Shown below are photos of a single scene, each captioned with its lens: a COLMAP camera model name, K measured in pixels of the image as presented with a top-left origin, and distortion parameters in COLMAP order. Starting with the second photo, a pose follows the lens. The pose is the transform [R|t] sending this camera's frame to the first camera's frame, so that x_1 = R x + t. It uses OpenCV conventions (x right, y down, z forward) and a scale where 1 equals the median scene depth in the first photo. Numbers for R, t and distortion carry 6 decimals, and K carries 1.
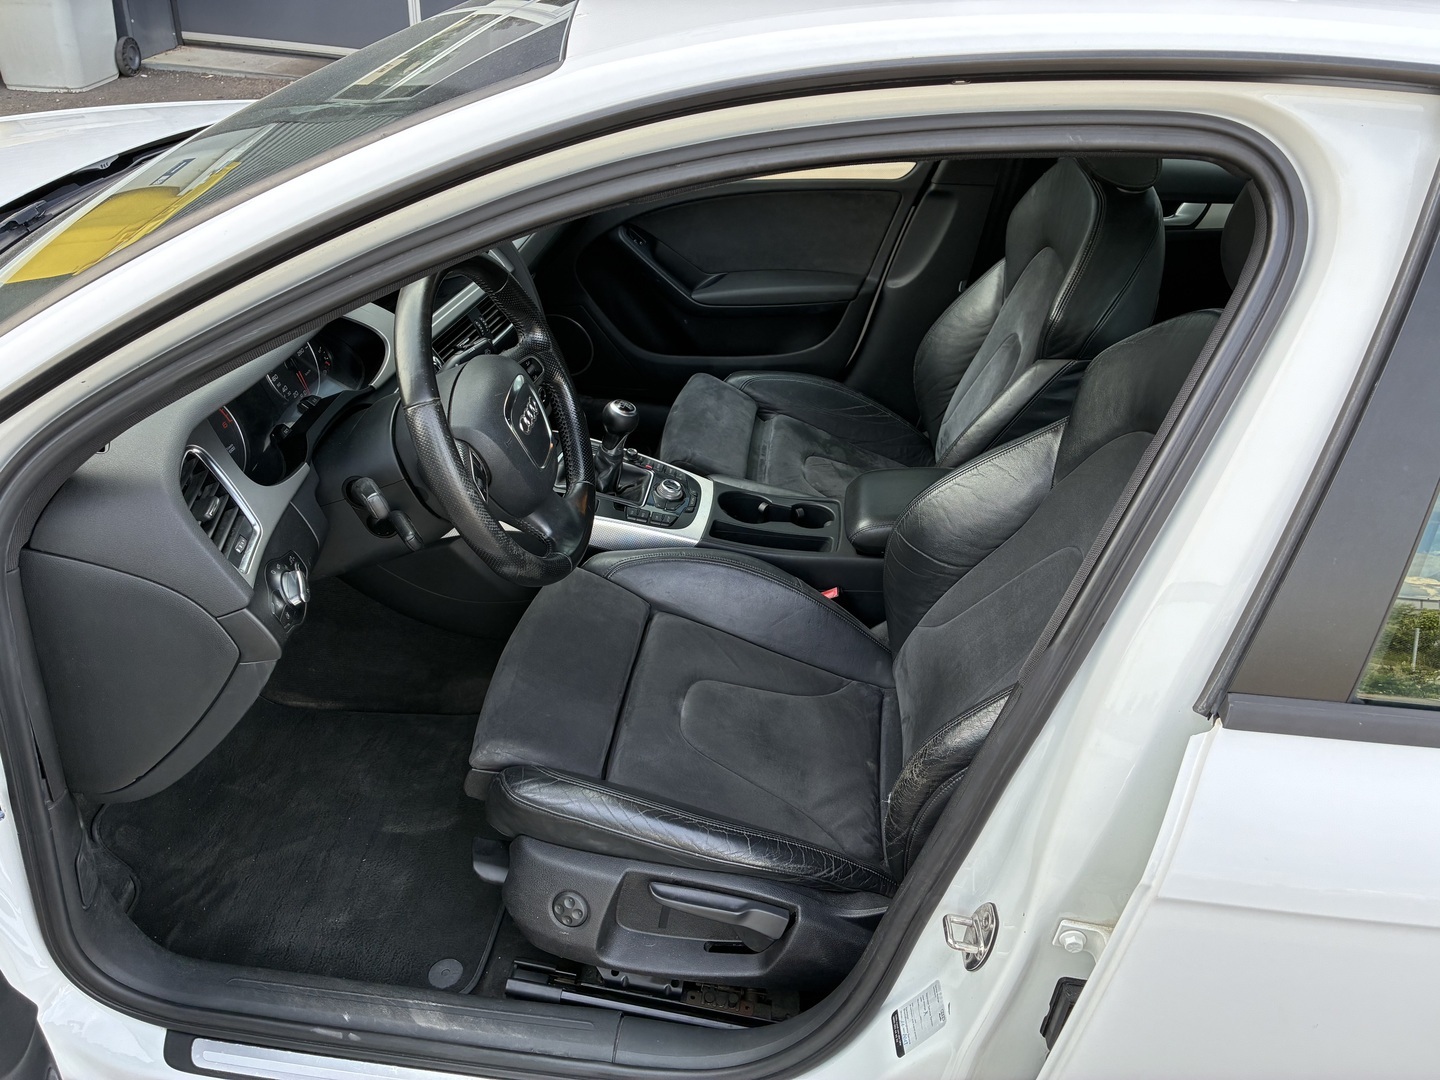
lens RADIAL K [[1077.5, 0, 722.9], [0, 1077.5, 543.7], [0, 0, 1]] dist [0.033466, -0.021547]
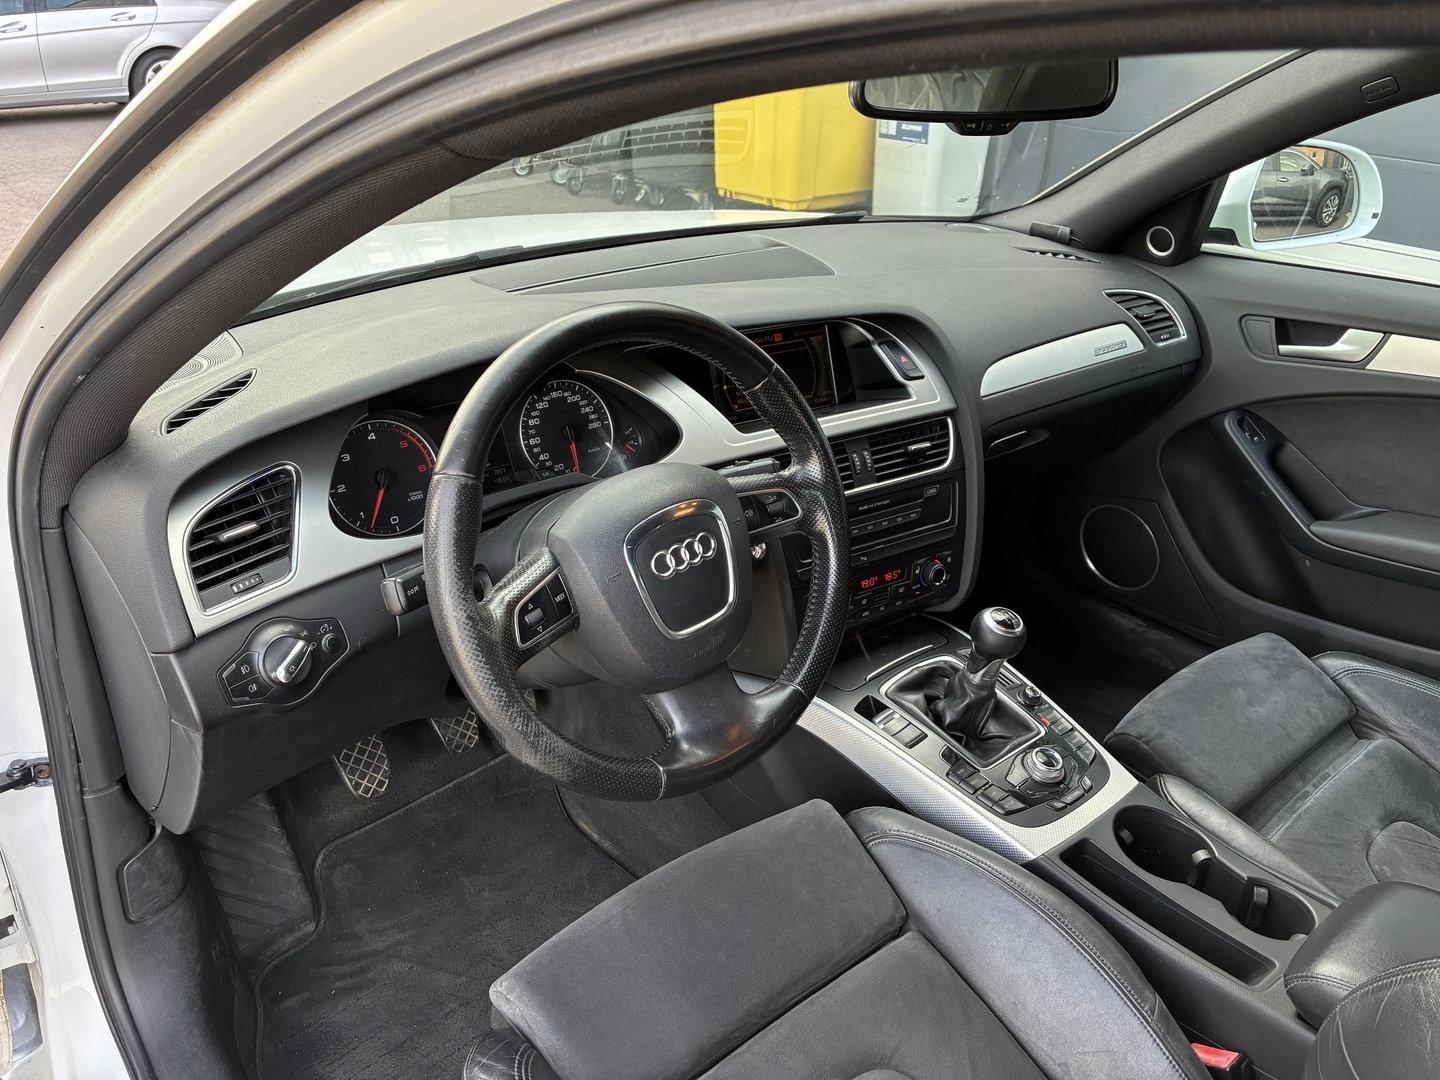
lens RADIAL K [[1077.5, 0, 719.3], [0, 1077.5, 535.8], [0, 0, 1]] dist [0.033466, -0.021547]
pose [[0.720684, 0.260929, -0.642286, 0.185070], [-0.370466, 0.928041, -0.038669, -0.077030], [0.585977, 0.265813, 0.765489, 0.334664]]
